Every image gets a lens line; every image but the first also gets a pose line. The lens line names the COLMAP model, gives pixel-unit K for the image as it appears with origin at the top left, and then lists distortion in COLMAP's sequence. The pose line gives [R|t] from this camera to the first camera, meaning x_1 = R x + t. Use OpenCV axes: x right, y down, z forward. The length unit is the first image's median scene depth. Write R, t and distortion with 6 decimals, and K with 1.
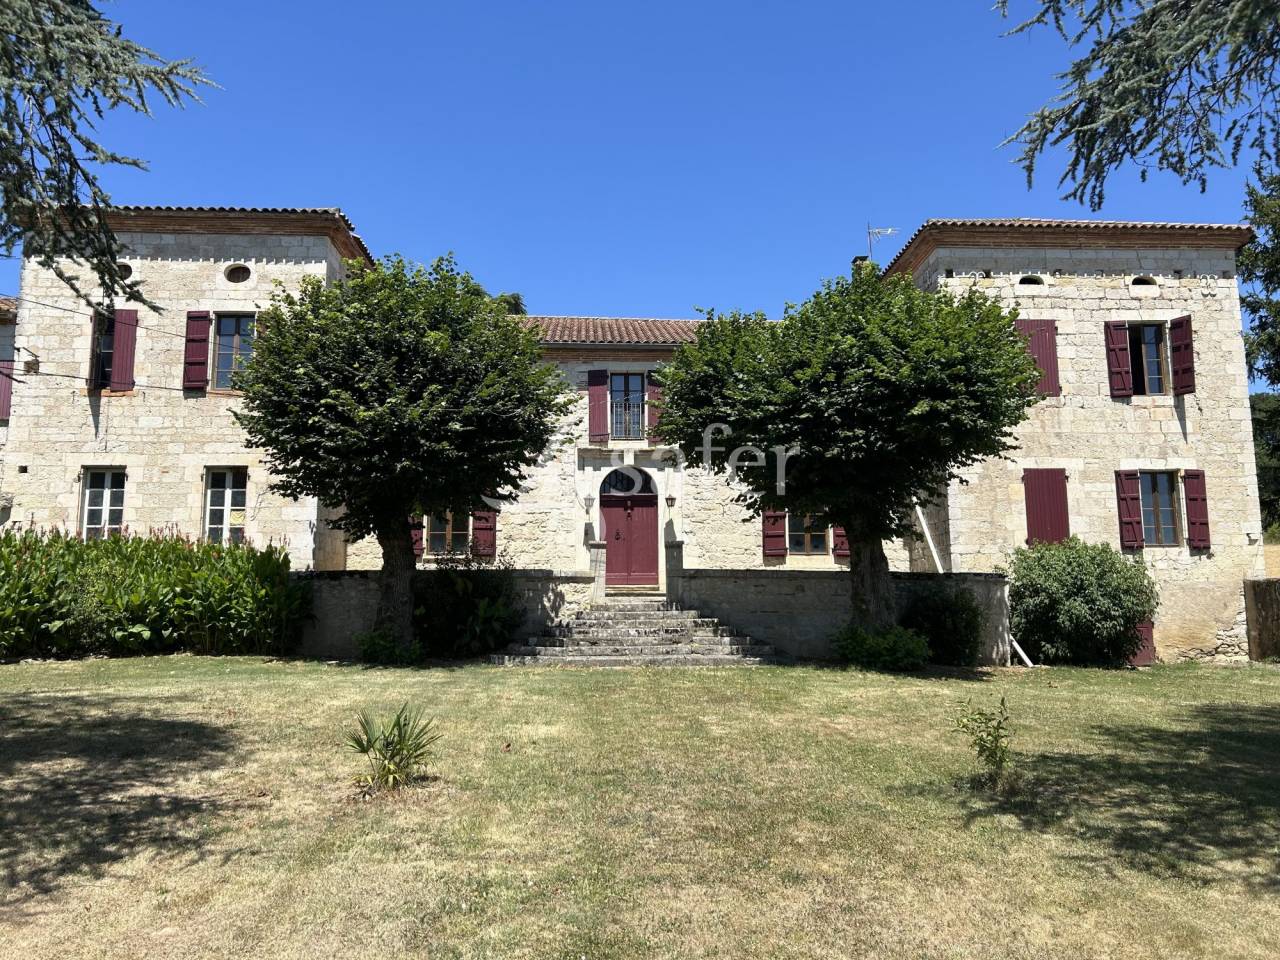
lens RADIAL K [[963.4, 0, 642.6], [0, 963.4, 476.3], [0, 0, 1]] dist [0.003310, -0.002335]
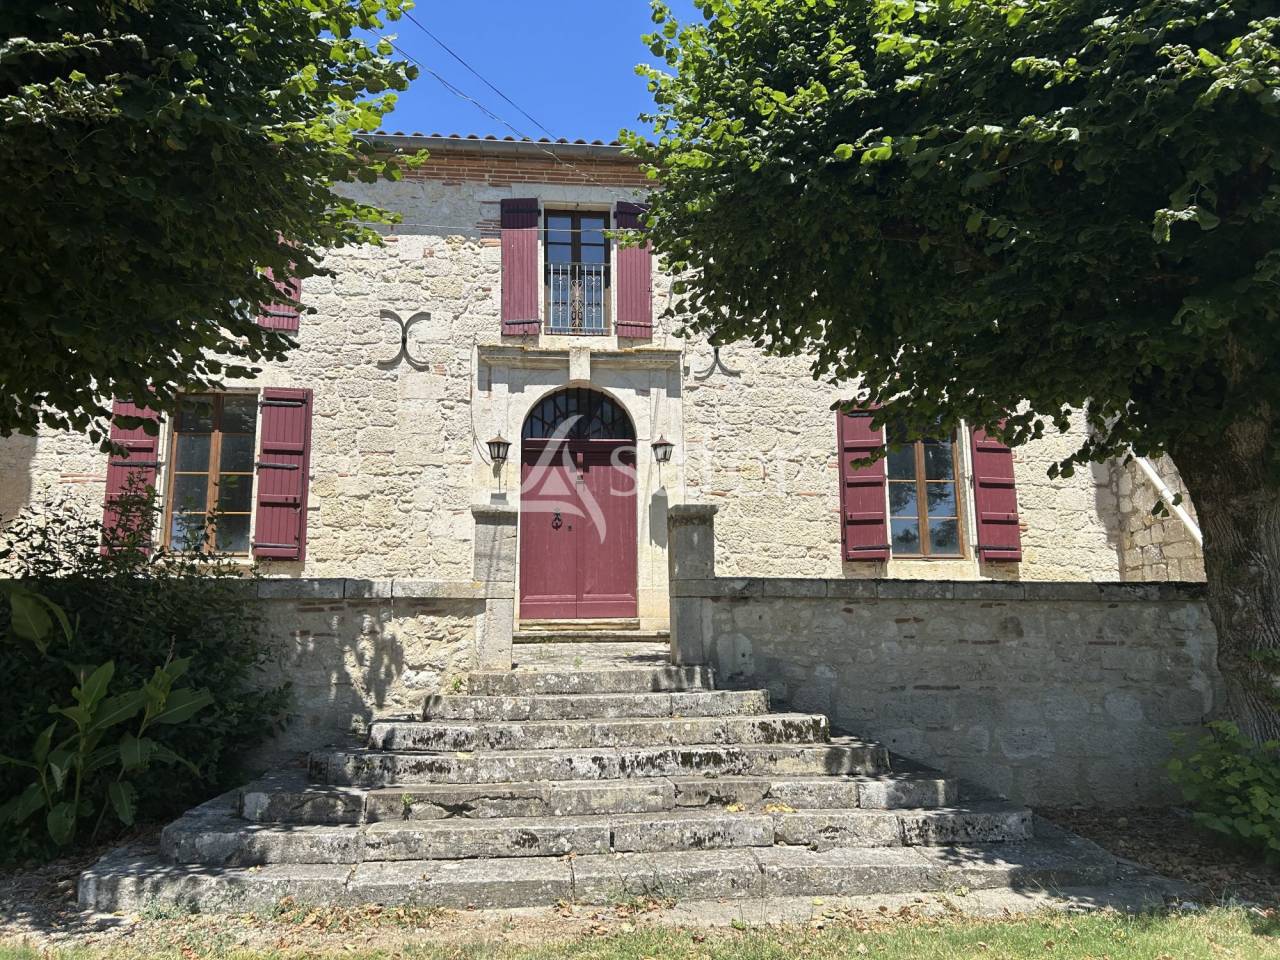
lens RADIAL K [[963.4, 0, 637.3], [0, 963.4, 483.6], [0, 0, 1]] dist [0.003310, -0.002335]
pose [[0.999226, 0.001954, 0.039276, -0.004593], [-0.000980, 0.999691, -0.024824, 0.067952], [-0.039313, 0.024766, 0.998920, 0.611754]]
